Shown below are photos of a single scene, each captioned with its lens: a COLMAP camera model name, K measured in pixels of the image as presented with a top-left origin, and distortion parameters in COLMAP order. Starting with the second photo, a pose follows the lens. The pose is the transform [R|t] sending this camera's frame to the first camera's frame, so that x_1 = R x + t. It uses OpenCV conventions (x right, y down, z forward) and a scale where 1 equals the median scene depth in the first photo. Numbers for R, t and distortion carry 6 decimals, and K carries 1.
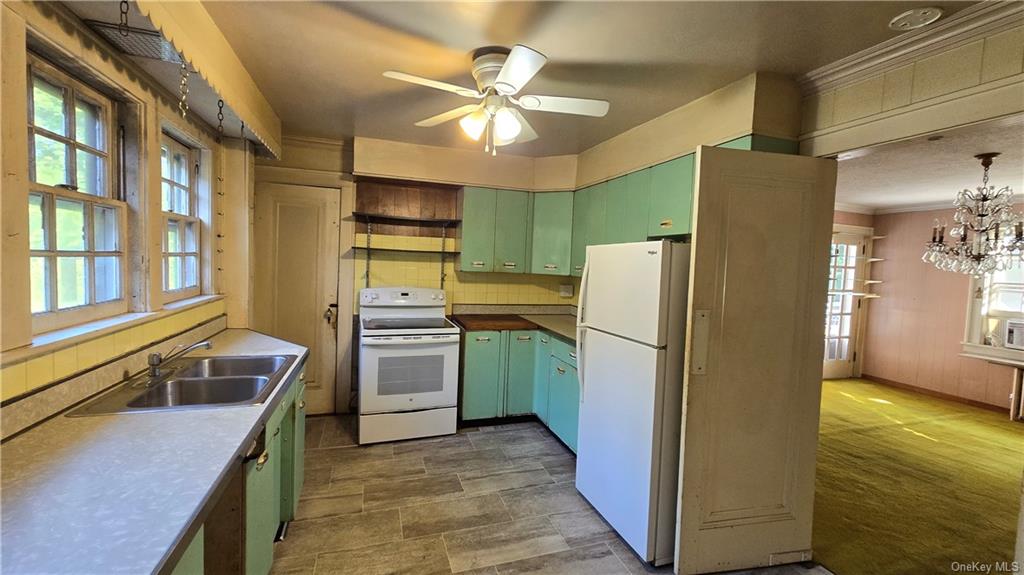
lens RADIAL K [[419.6, 0, 510.3], [0, 419.6, 283.8], [0, 0, 1]] dist [-0.000655, 0.000276]
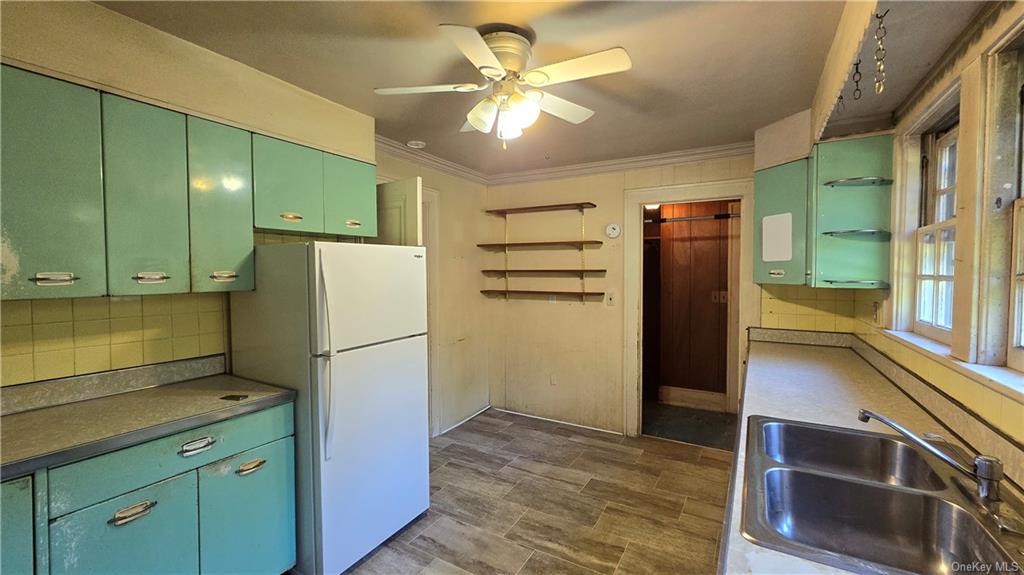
lens RADIAL K [[419.6, 0, 510.3], [0, 419.6, 283.8], [0, 0, 1]] dist [-0.000655, 0.000276]
pose [[-0.657180, -0.063116, 0.751086, -0.441353], [0.011694, 0.995514, 0.093888, -0.070939], [-0.753643, 0.070485, -0.653494, 1.062780]]
